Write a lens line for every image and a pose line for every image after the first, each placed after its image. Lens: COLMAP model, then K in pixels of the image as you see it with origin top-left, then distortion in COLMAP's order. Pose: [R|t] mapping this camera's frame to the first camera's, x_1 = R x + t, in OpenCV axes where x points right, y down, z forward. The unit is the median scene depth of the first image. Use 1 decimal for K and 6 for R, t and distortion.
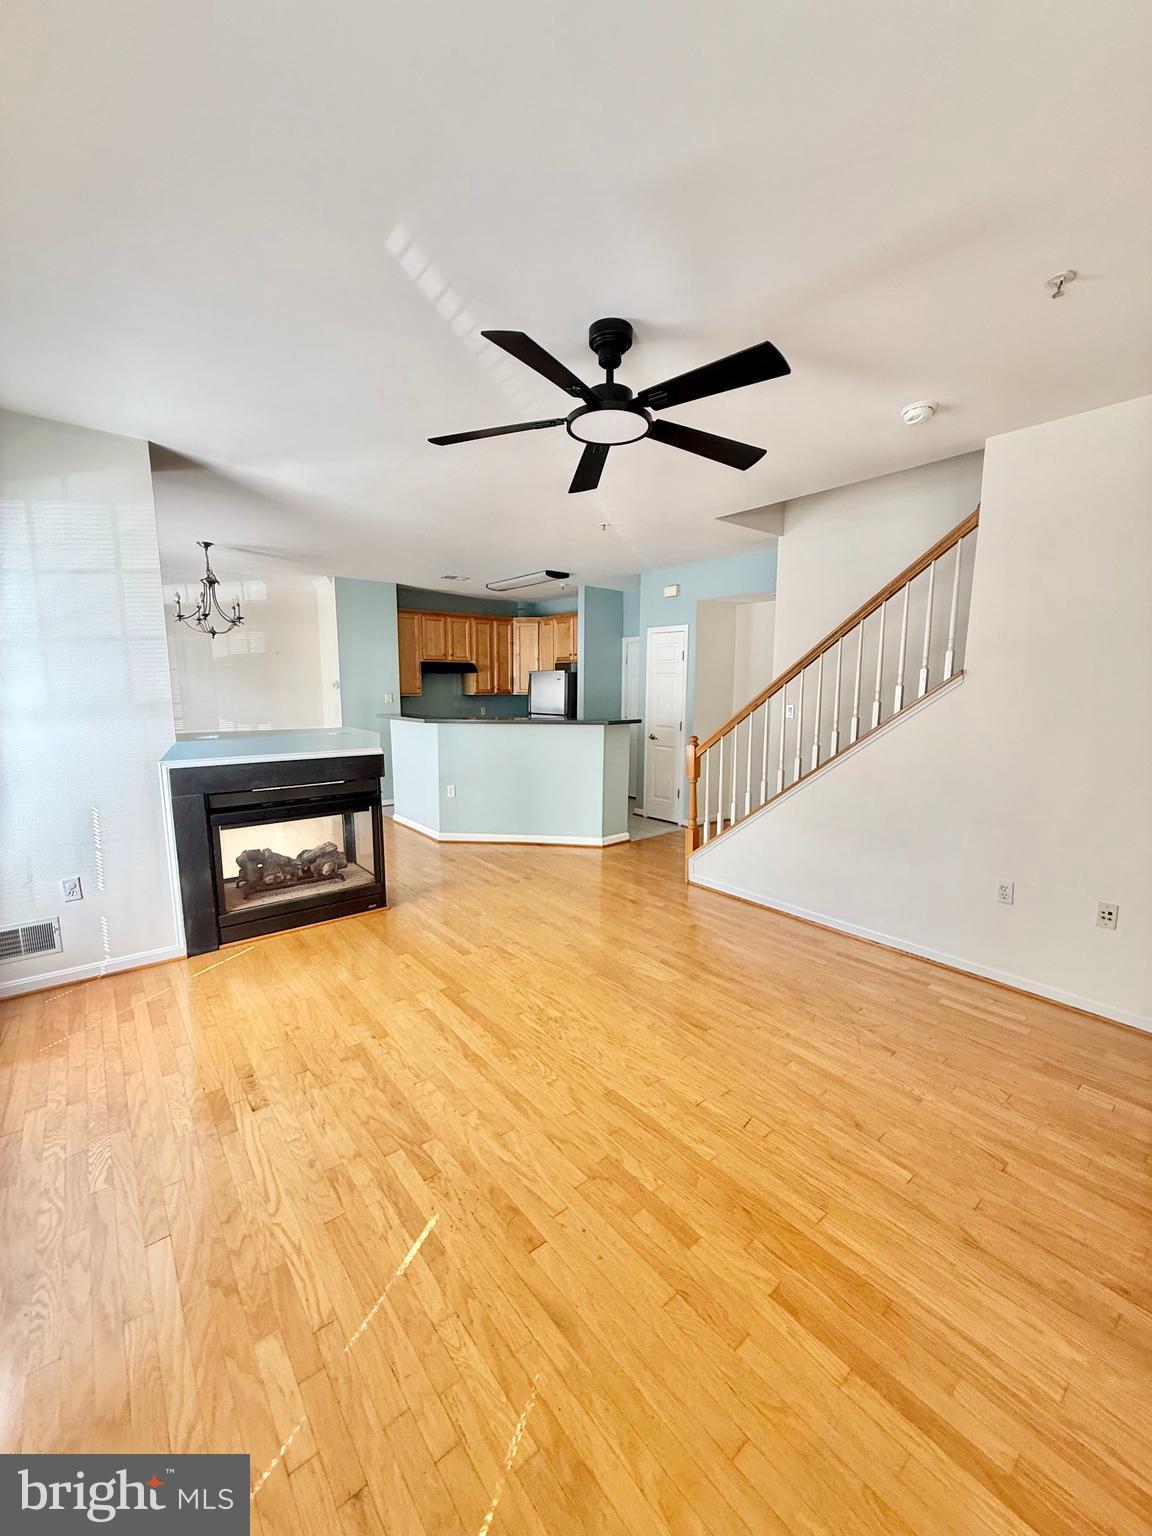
lens RADIAL K [[611.8, 0, 578.1], [0, 611.8, 767.4], [0, 0, 1]] dist [0.001519, 0.000367]
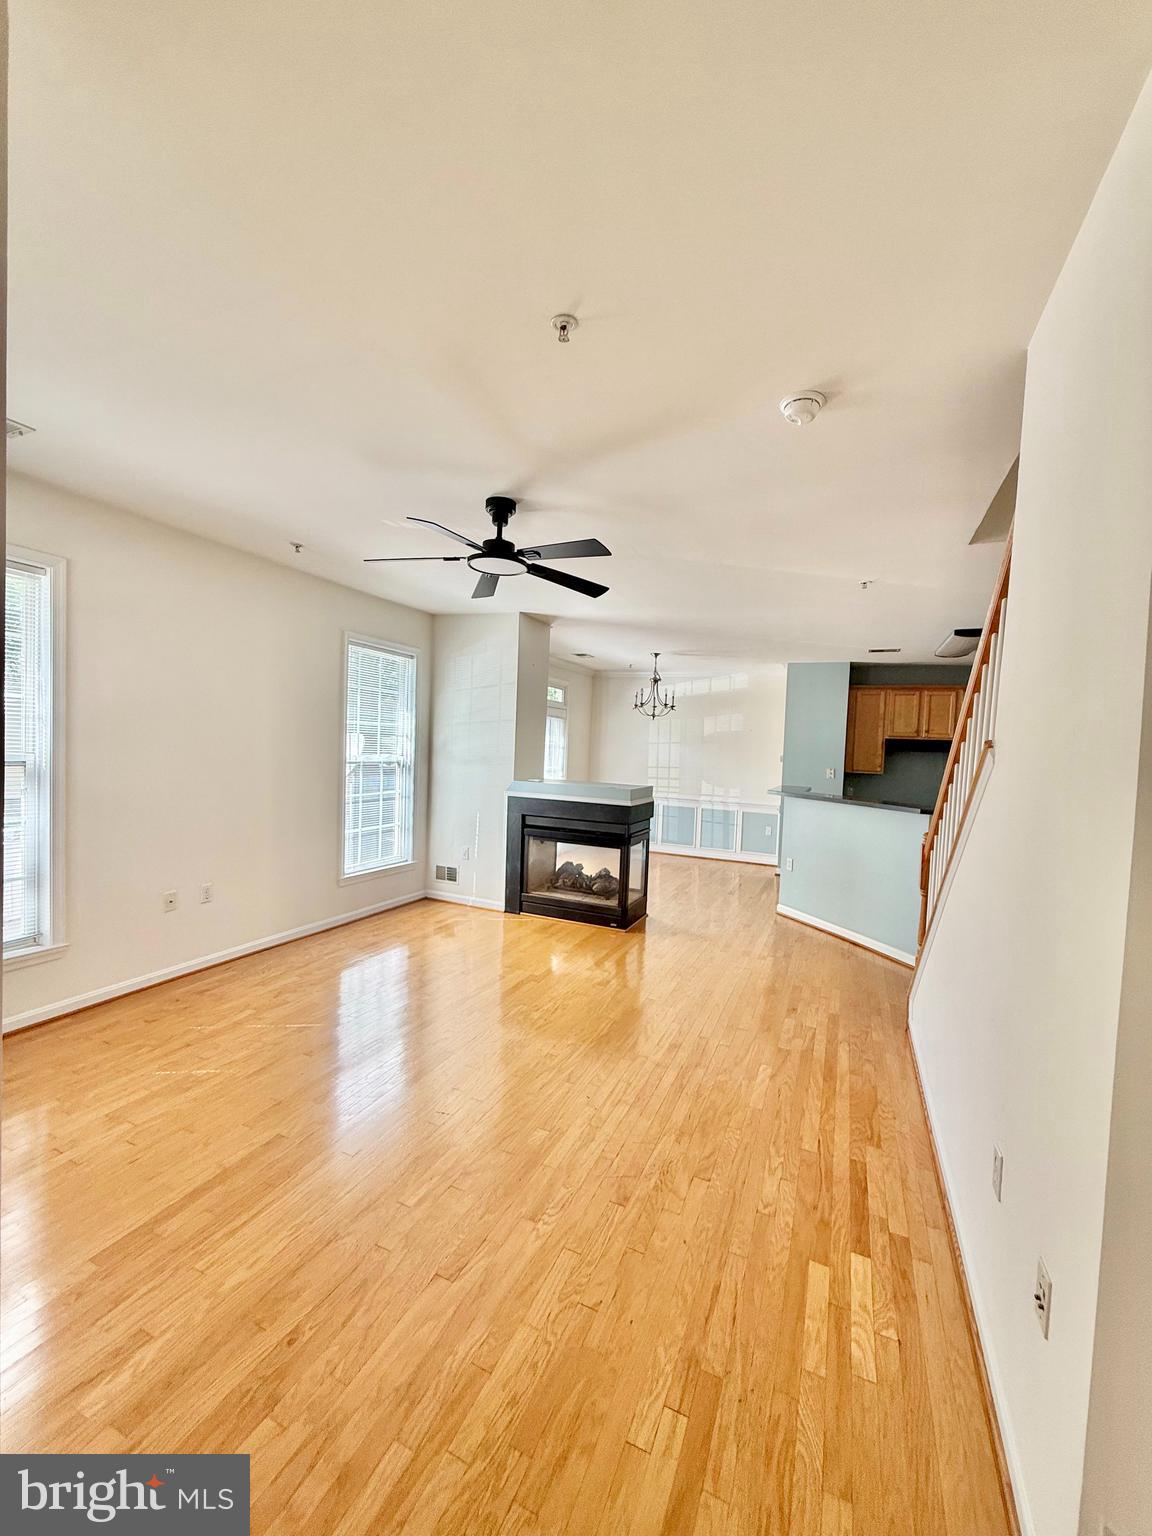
lens RADIAL K [[611.8, 0, 575.9], [0, 611.8, 771.5], [0, 0, 1]] dist [0.001519, 0.000367]
pose [[0.446685, 0.050350, -0.893273, 0.875815], [-0.161530, 0.986547, -0.025166, -0.049732], [0.879989, 0.155532, 0.448809, 0.369180]]
